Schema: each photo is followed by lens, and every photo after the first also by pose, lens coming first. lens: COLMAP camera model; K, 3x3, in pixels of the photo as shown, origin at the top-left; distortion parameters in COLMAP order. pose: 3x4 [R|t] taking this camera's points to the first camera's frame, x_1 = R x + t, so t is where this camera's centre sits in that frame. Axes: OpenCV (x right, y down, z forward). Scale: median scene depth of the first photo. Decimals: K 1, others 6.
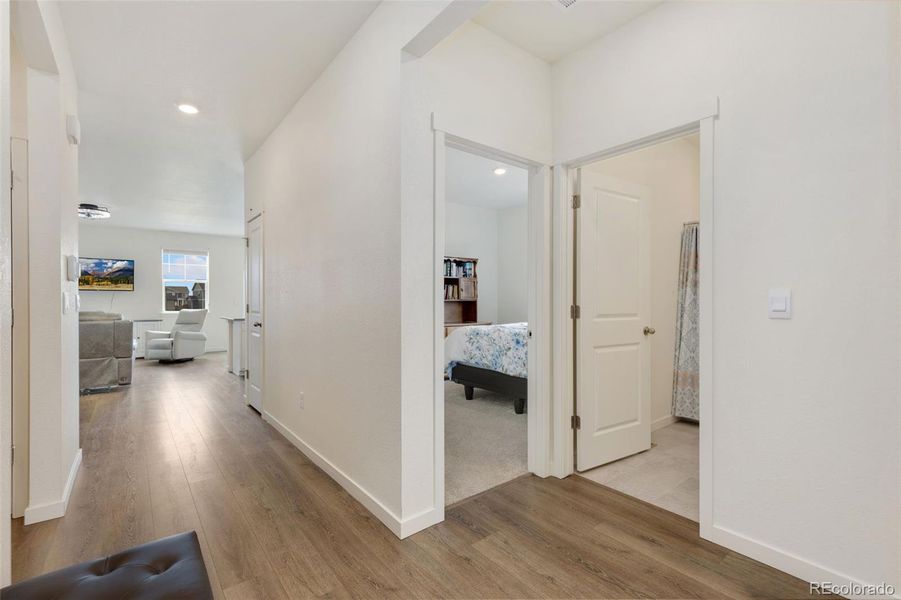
lens RADIAL K [[409.1, 0, 451.7], [0, 409.1, 302.0], [0, 0, 1]] dist [0.008833, 0.000363]
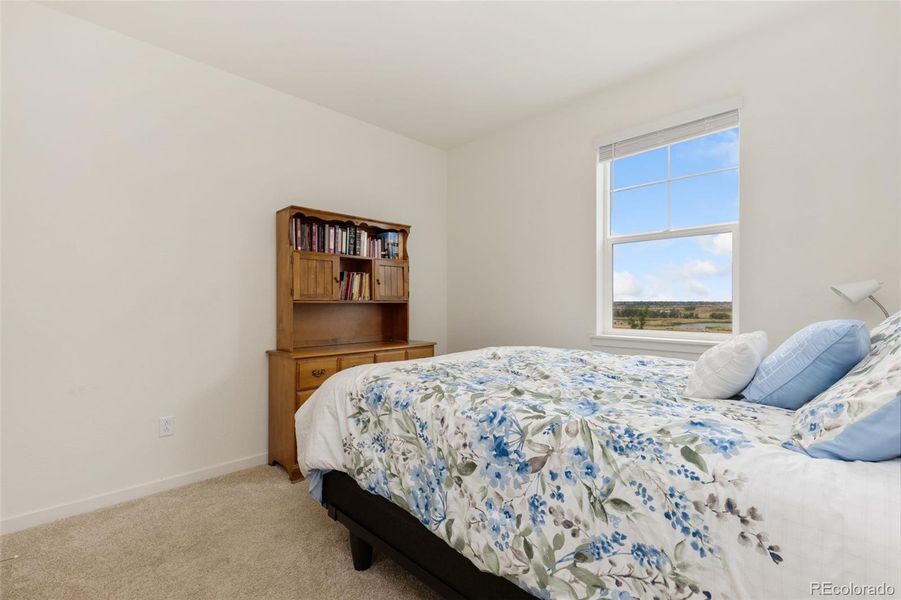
lens RADIAL K [[409.1, 0, 447.2], [0, 409.1, 302.8], [0, 0, 1]] dist [0.008833, 0.000363]
pose [[0.995329, 0.003297, 0.096489, 0.063598], [-0.003037, 0.999991, -0.002836, -0.001612], [-0.096498, 0.002529, 0.995330, 0.473914]]
